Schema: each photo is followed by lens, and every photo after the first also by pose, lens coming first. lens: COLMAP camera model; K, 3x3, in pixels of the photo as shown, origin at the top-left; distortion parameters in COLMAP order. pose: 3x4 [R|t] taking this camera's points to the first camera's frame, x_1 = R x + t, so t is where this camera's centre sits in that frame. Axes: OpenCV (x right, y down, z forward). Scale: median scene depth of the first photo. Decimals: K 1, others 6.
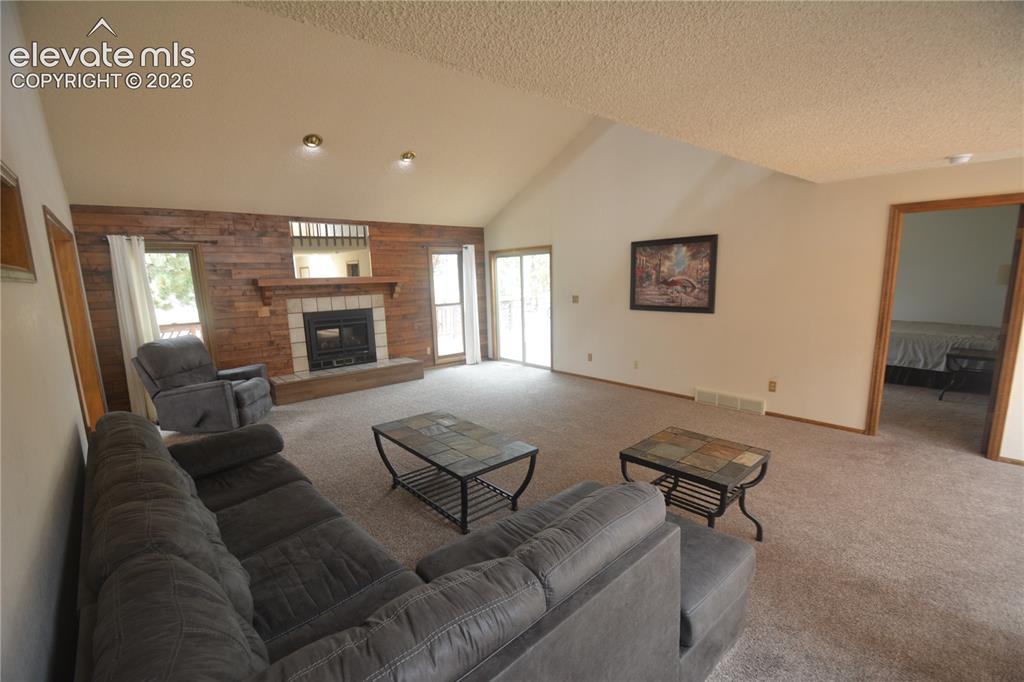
lens RADIAL K [[446.8, 0, 514.6], [0, 446.8, 353.7], [0, 0, 1]] dist [0.000533, -0.000019]
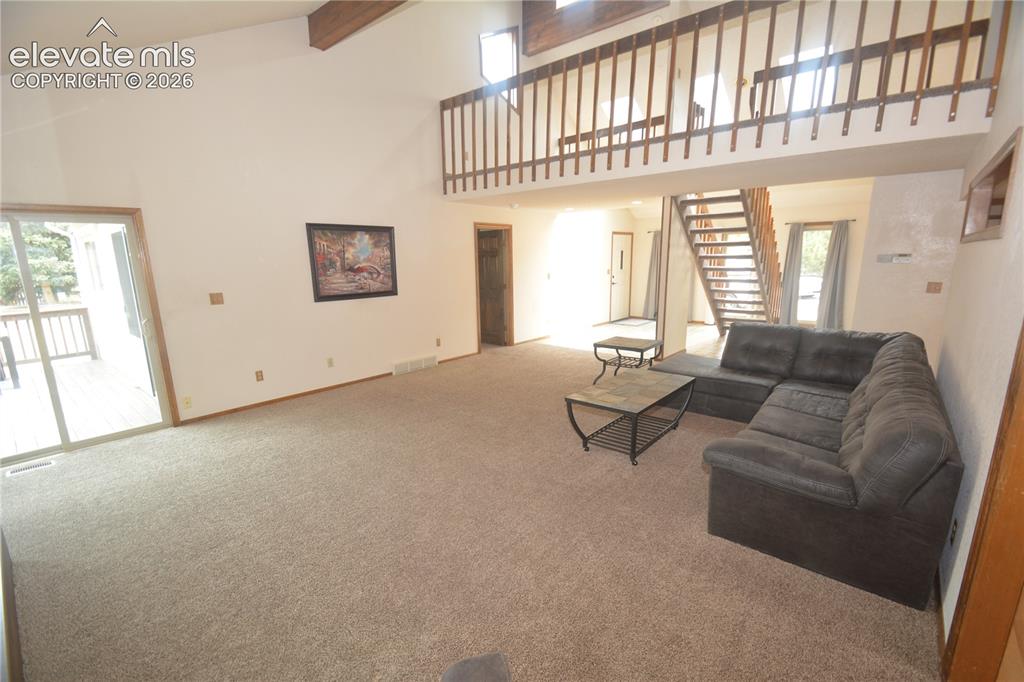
lens RADIAL K [[446.8, 0, 514.6], [0, 446.8, 353.7], [0, 0, 1]] dist [0.000533, -0.000019]
pose [[-0.136319, -0.189259, 0.972419, -0.708639], [0.182626, 0.959958, 0.212435, -0.126494], [-0.973686, 0.206548, -0.096297, 0.792630]]
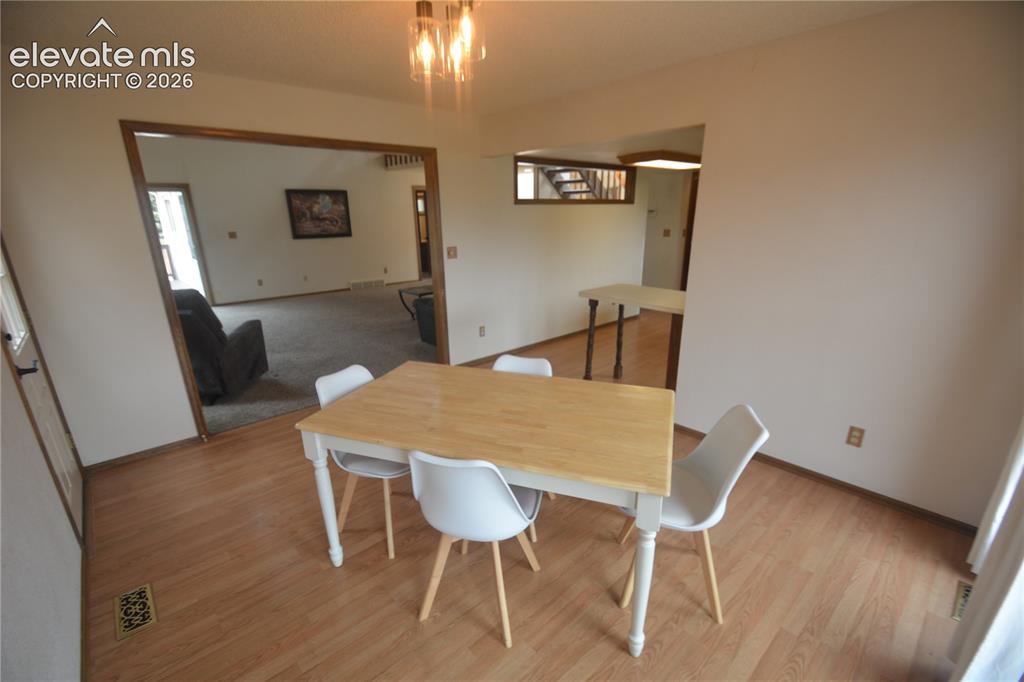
lens RADIAL K [[446.8, 0, 514.6], [0, 446.8, 353.7], [0, 0, 1]] dist [0.000533, -0.000019]
pose [[-0.017419, -0.286972, 0.957781, -1.303155], [0.178454, 0.941653, 0.285385, -0.040250], [-0.983794, 0.175890, 0.034809, 0.362094]]
